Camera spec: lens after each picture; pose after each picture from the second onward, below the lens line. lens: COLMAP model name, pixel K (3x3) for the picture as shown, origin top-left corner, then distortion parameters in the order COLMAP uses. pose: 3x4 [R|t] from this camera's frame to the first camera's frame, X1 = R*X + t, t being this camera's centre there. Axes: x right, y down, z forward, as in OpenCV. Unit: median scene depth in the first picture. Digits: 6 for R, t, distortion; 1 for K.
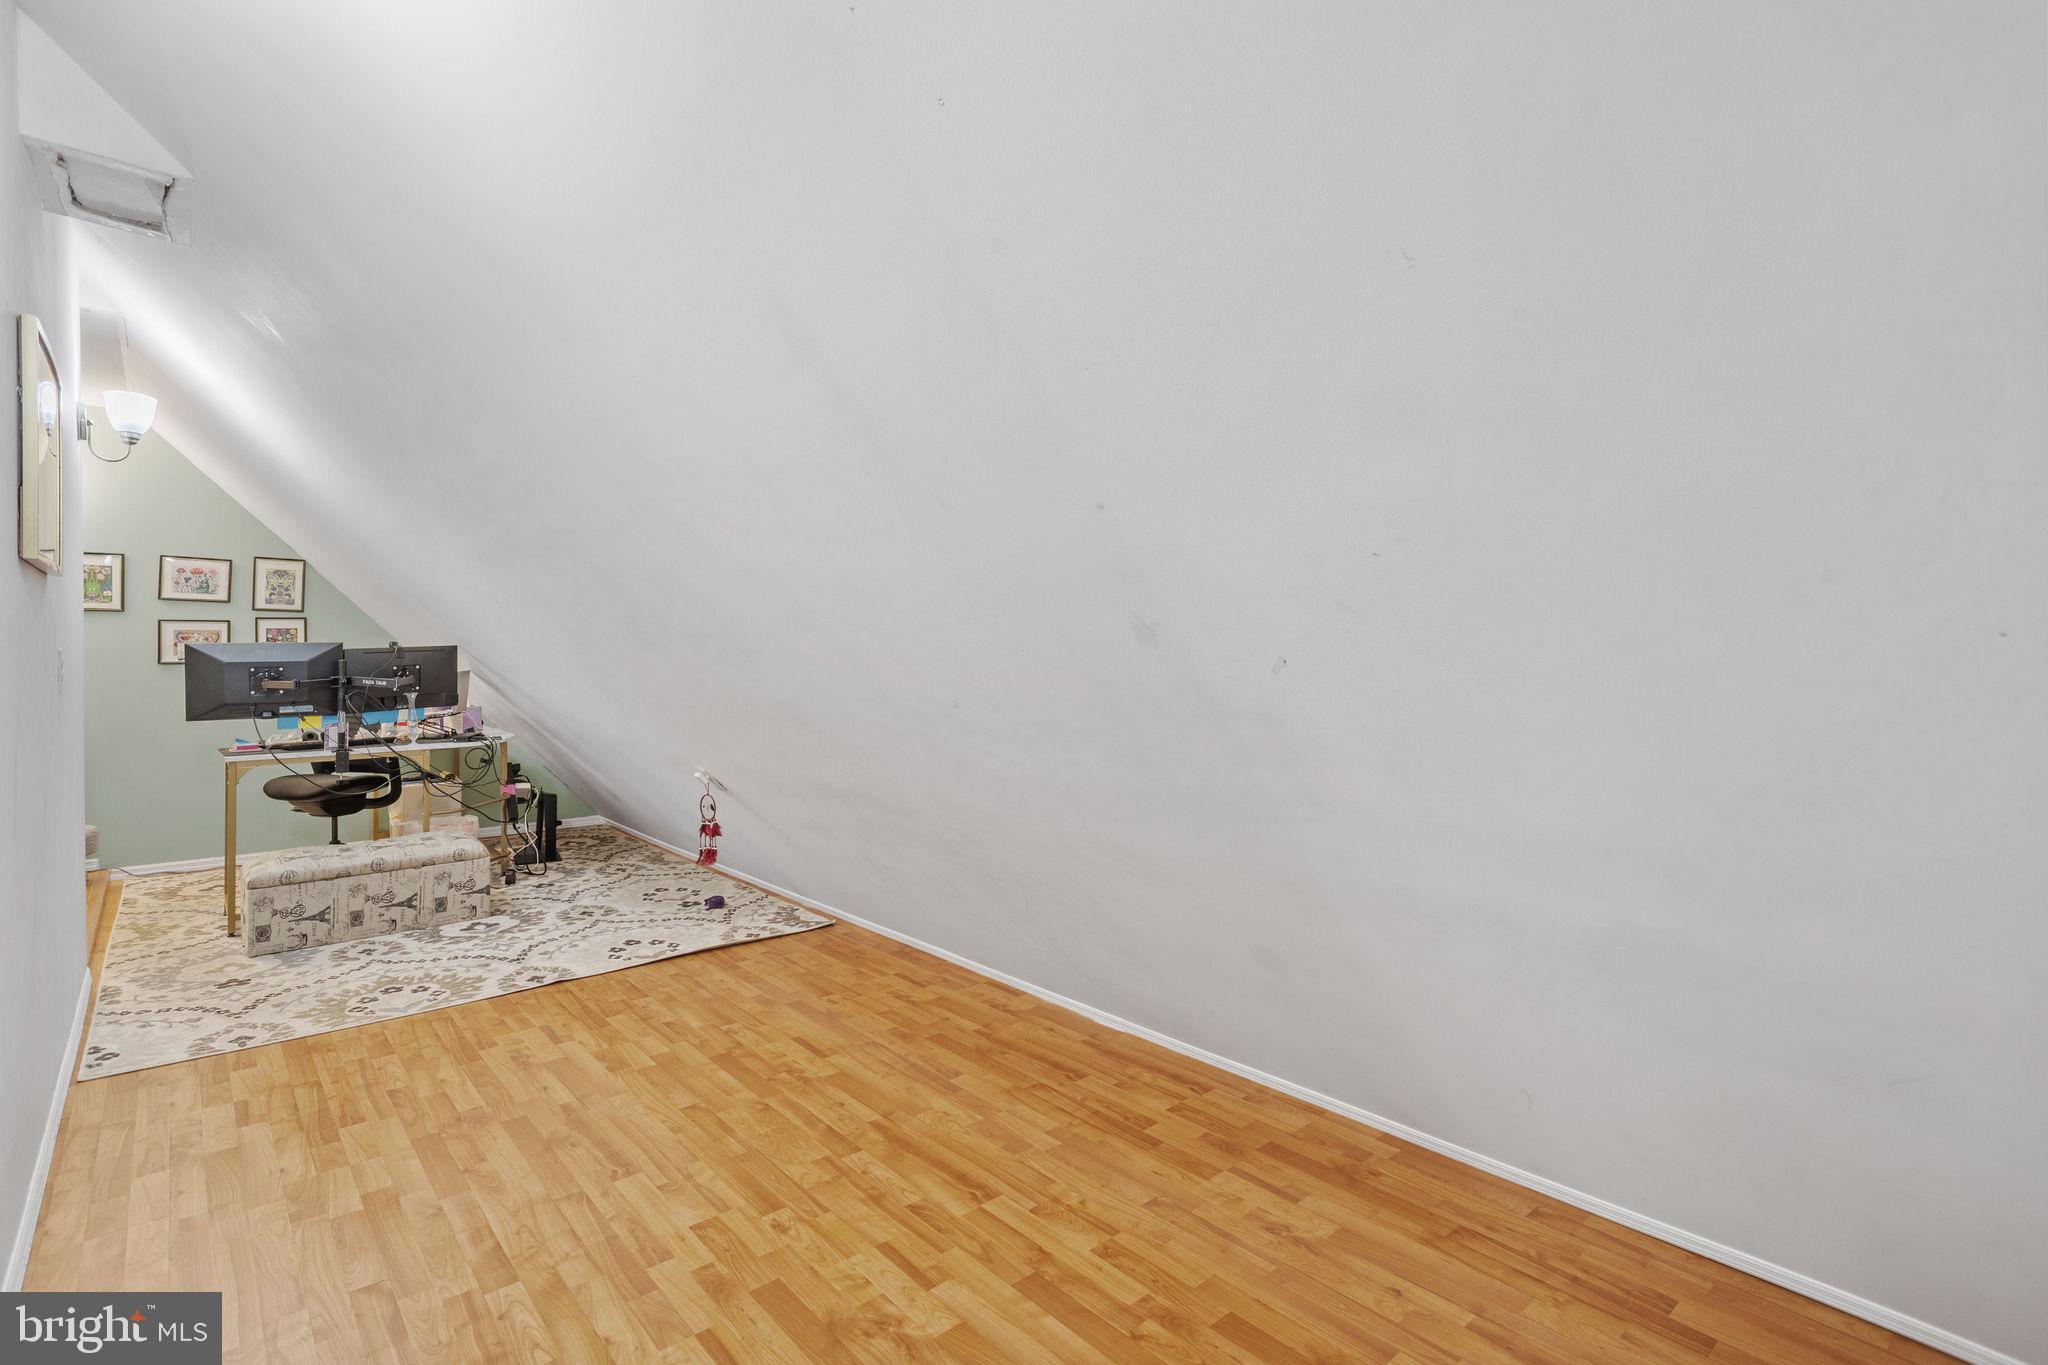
lens RADIAL K [[988.1, 0, 1021.2], [0, 988.1, 660.9], [0, 0, 1]] dist [-0.028920, 0.008599]
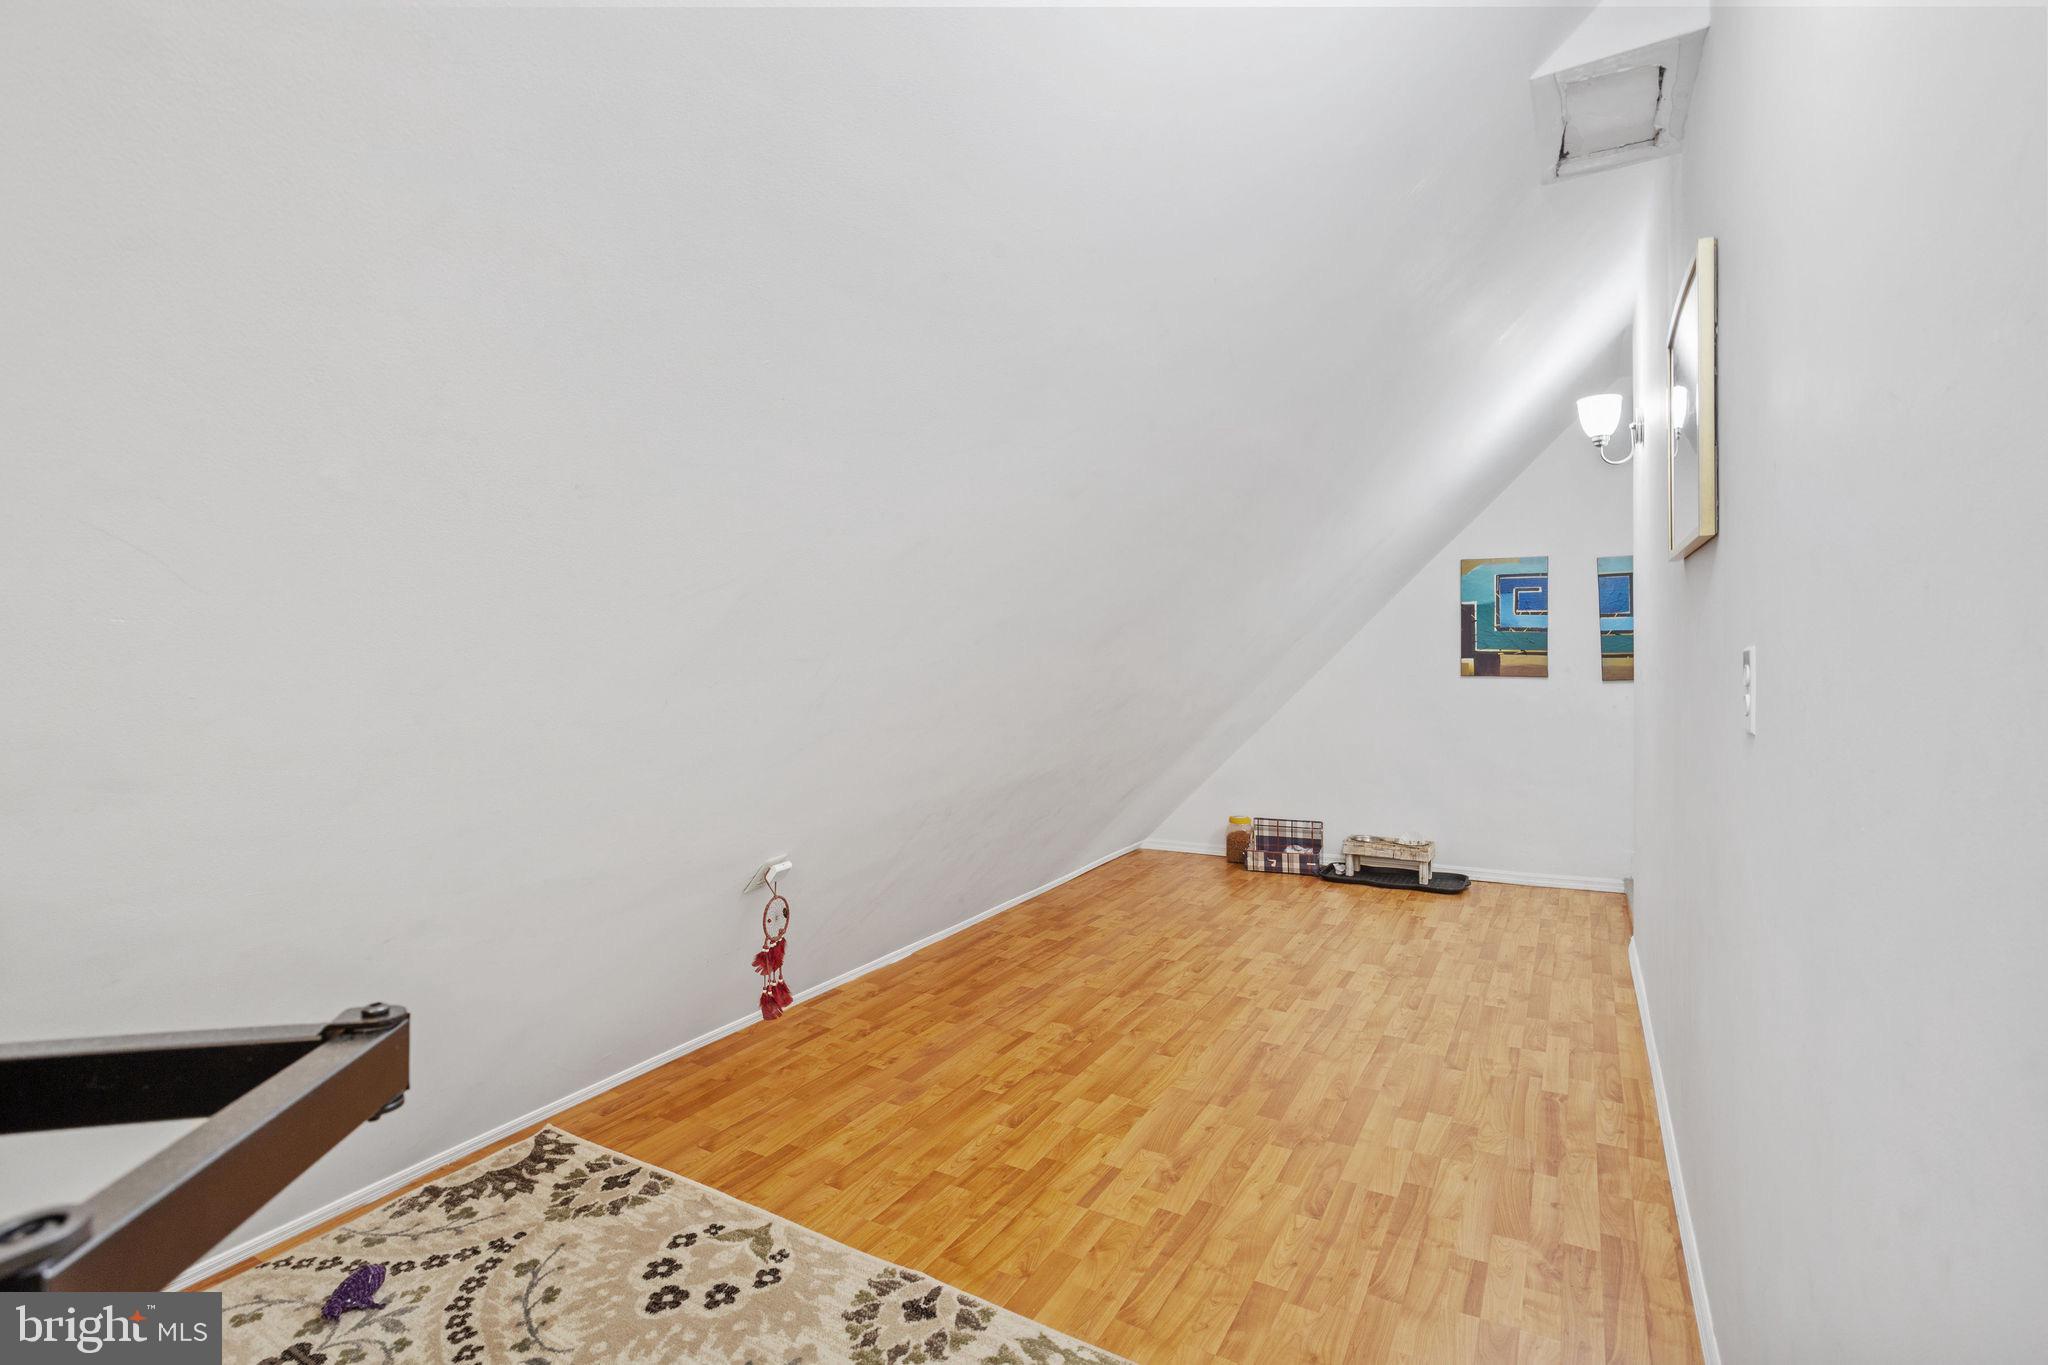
lens RADIAL K [[988.1, 0, 1014.4], [0, 988.1, 679.5], [0, 0, 1]] dist [-0.028920, 0.008599]
pose [[-0.325897, -0.029516, 0.944945, -1.278914], [0.014797, 0.999231, 0.036315, -0.021437], [-0.945290, 0.025817, -0.325209, 1.451873]]
